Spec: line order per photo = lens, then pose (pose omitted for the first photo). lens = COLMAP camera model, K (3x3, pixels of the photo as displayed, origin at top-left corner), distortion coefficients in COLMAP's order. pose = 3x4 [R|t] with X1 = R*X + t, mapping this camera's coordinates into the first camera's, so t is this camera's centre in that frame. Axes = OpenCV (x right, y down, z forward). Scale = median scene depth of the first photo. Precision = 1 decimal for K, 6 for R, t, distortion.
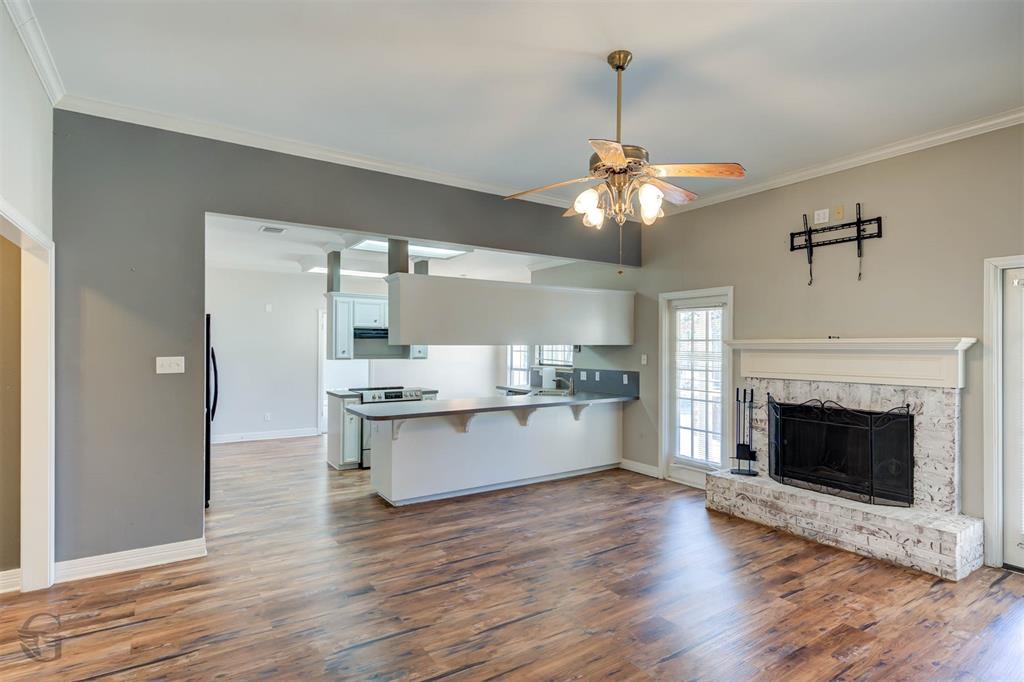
lens RADIAL K [[518.7, 0, 516.9], [0, 518.7, 344.7], [0, 0, 1]] dist [0.000603, -0.000495]
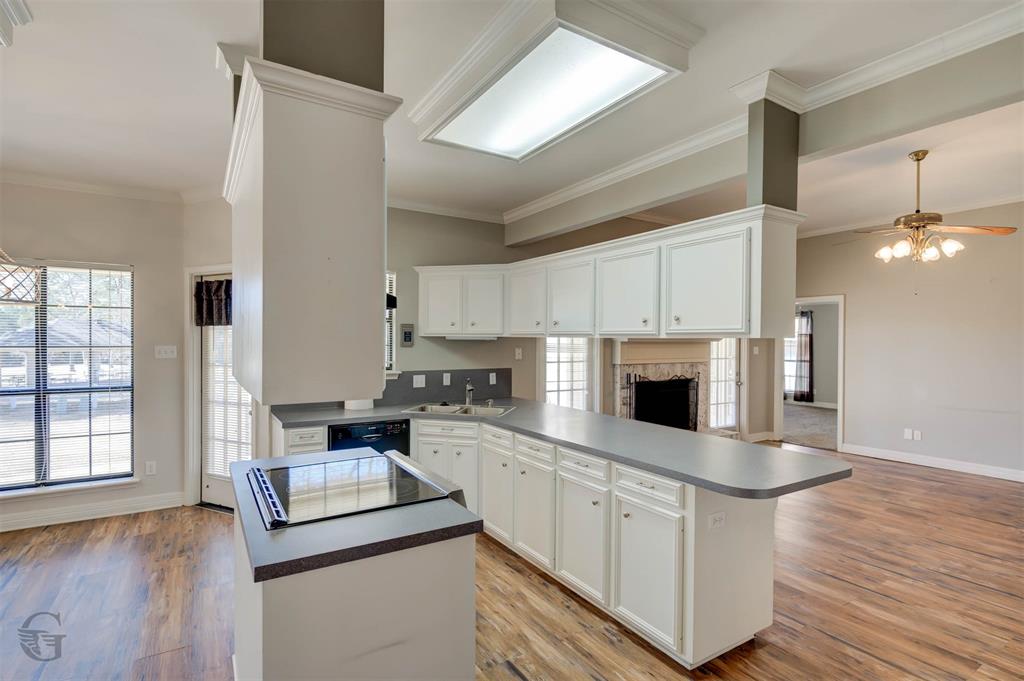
lens RADIAL K [[499.3, 0, 515.8], [0, 499.3, 343.5], [0, 0, 1]] dist [-0.000159, -0.002157]
pose [[0.025394, -0.010003, 0.999627, -0.642890], [-0.009530, 0.999902, 0.010248, 0.003105], [-0.999632, -0.009787, 0.025296, 1.052437]]
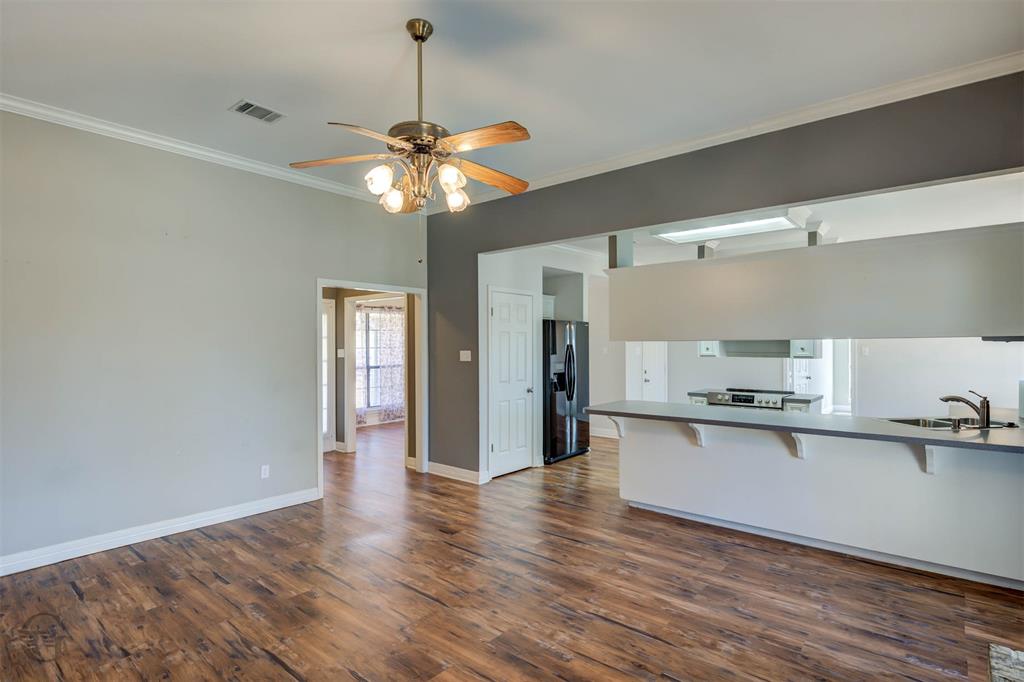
lens RADIAL K [[518.7, 0, 516.9], [0, 518.7, 344.7], [0, 0, 1]] dist [0.000603, -0.000495]
pose [[0.285348, -0.004934, -0.958411, 0.551629], [0.007564, 0.999967, -0.002896, 0.006968], [0.958394, -0.006423, 0.285376, 0.441010]]
